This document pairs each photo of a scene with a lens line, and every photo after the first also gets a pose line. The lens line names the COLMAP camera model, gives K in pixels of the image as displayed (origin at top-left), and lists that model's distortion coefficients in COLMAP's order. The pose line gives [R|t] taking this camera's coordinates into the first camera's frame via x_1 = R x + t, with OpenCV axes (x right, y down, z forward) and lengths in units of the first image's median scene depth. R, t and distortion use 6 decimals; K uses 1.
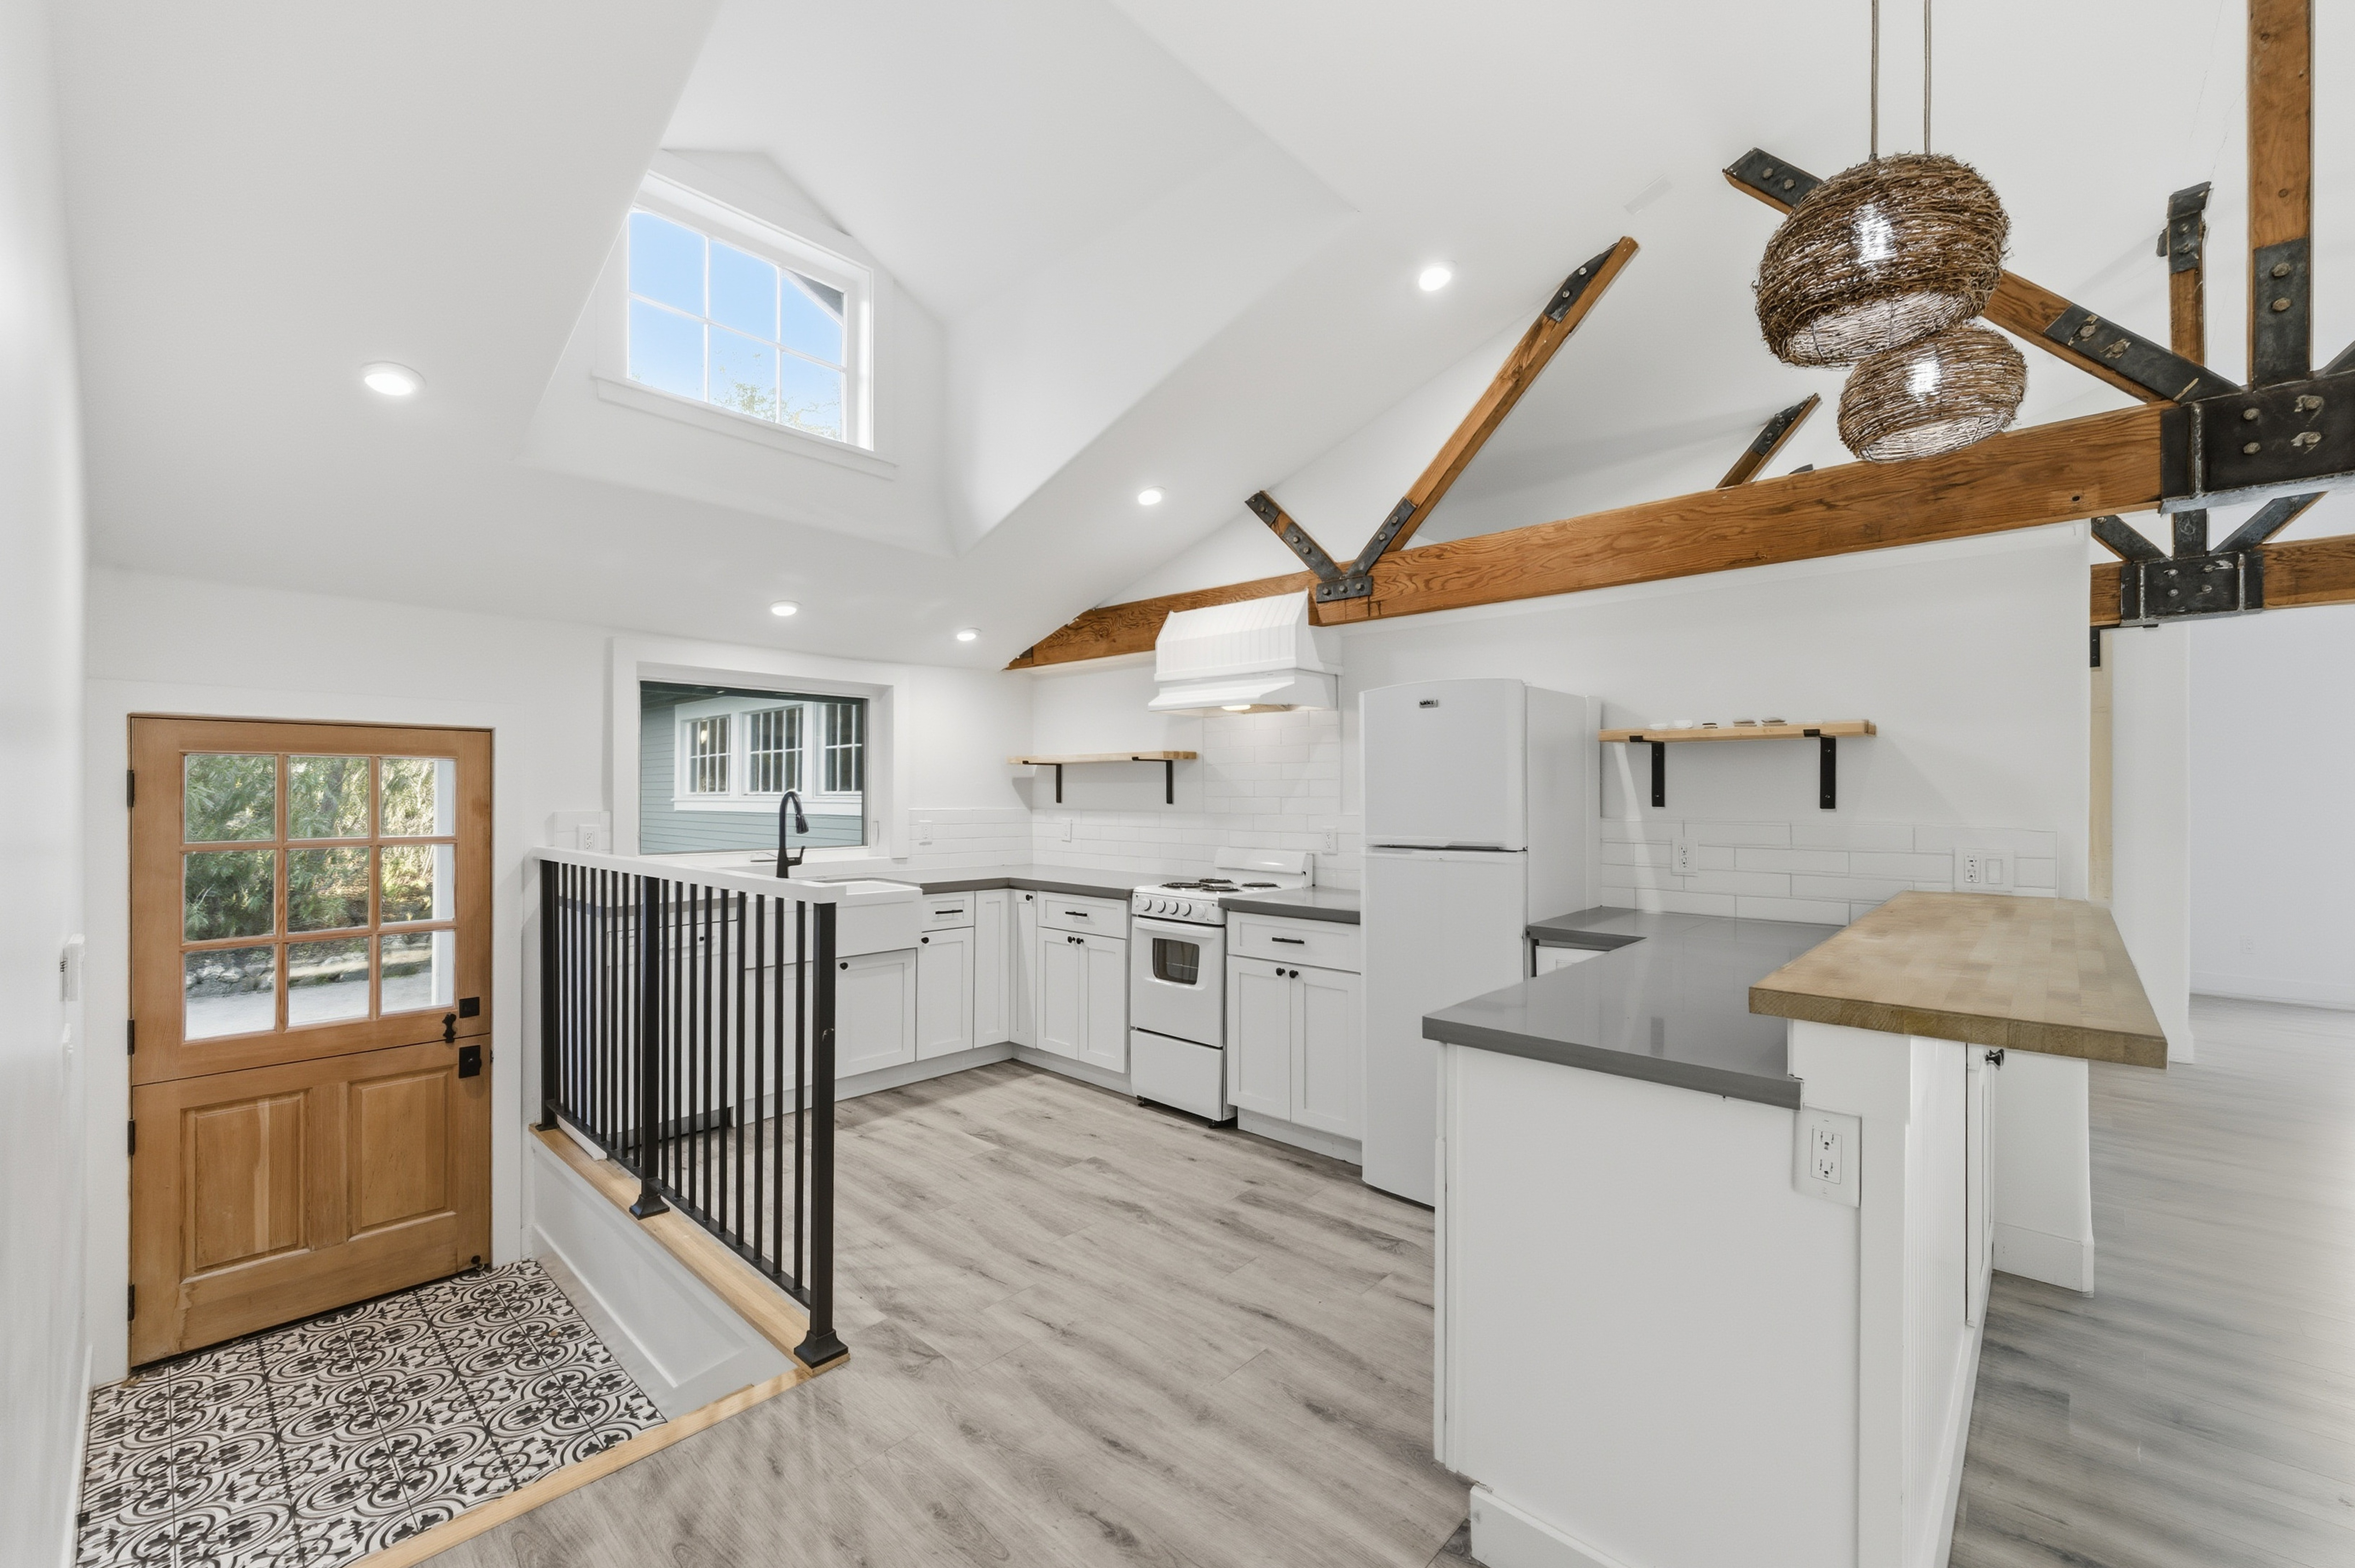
lens RADIAL K [[944.7, 0, 1175.6], [0, 944.7, 797.6], [0, 0, 1]] dist [-0.000431, 0.000024]
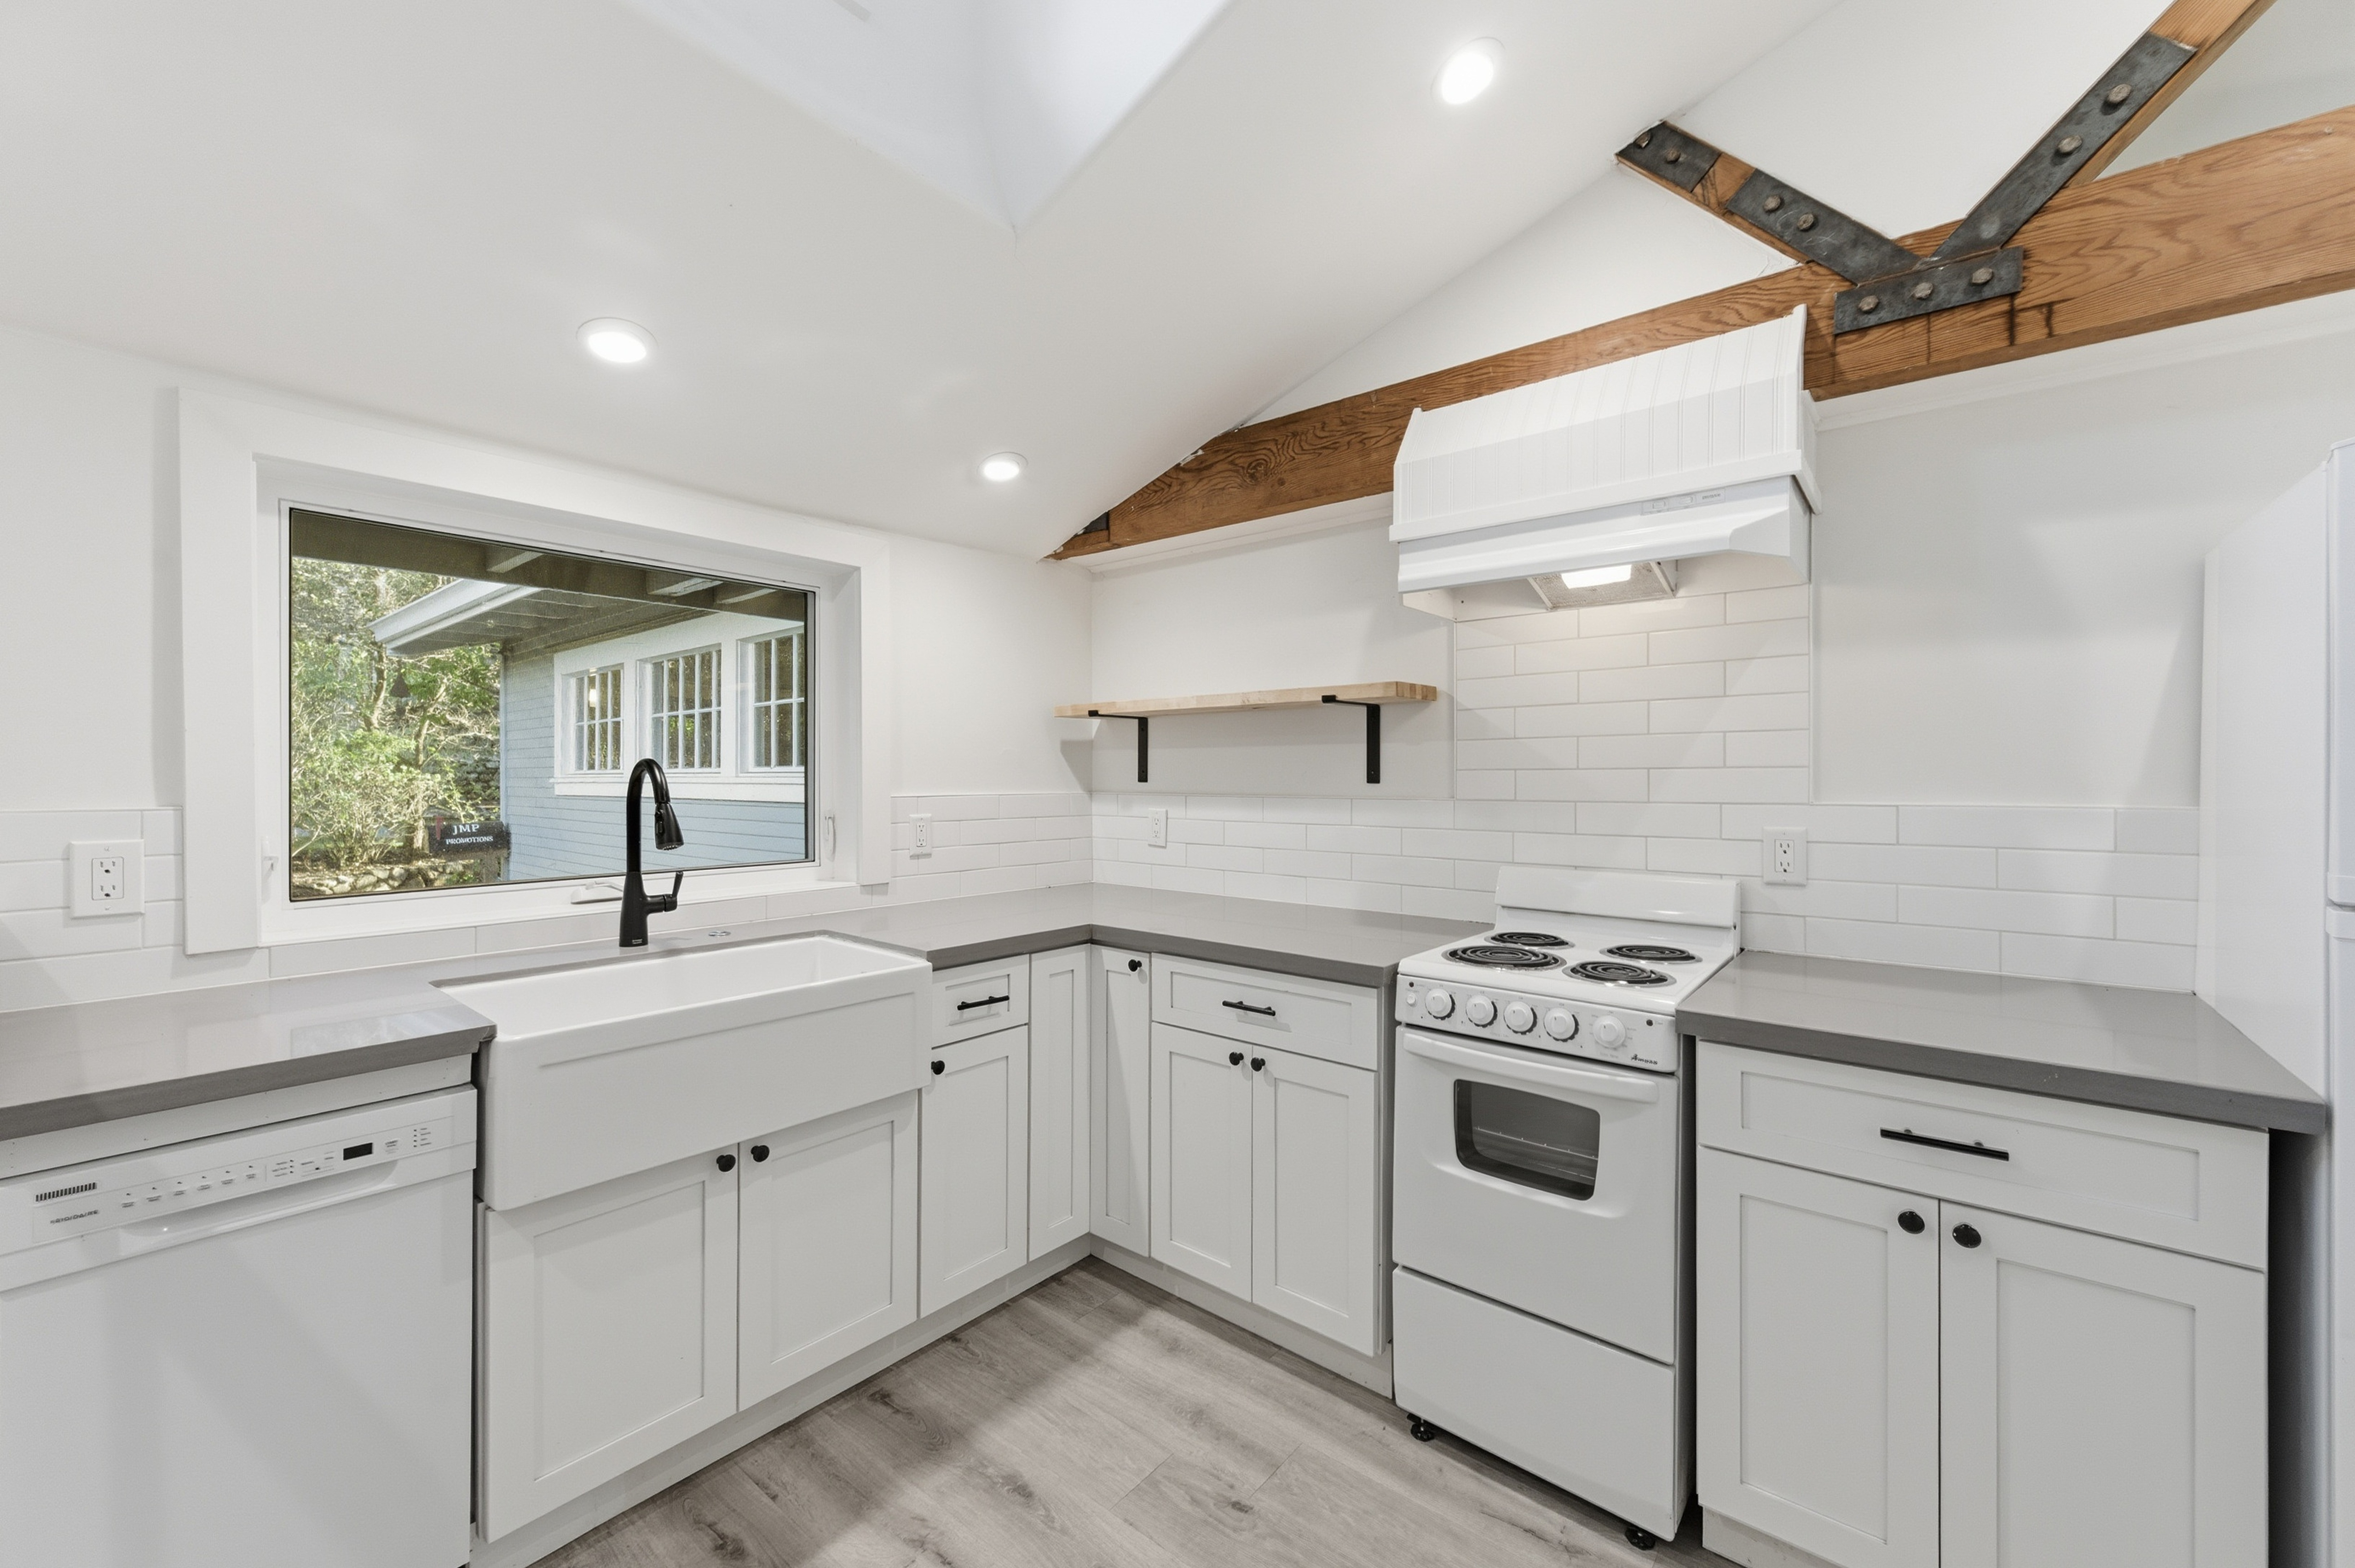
lens RADIAL K [[921.0, 0, 1185.6], [0, 921.0, 784.5], [0, 0, 1]] dist [-0.001351, -0.000183]
pose [[0.997945, -0.001797, 0.064056, -0.163796], [0.001415, 0.999981, 0.006002, 0.003787], [-0.064066, -0.005899, 0.997928, 0.509415]]
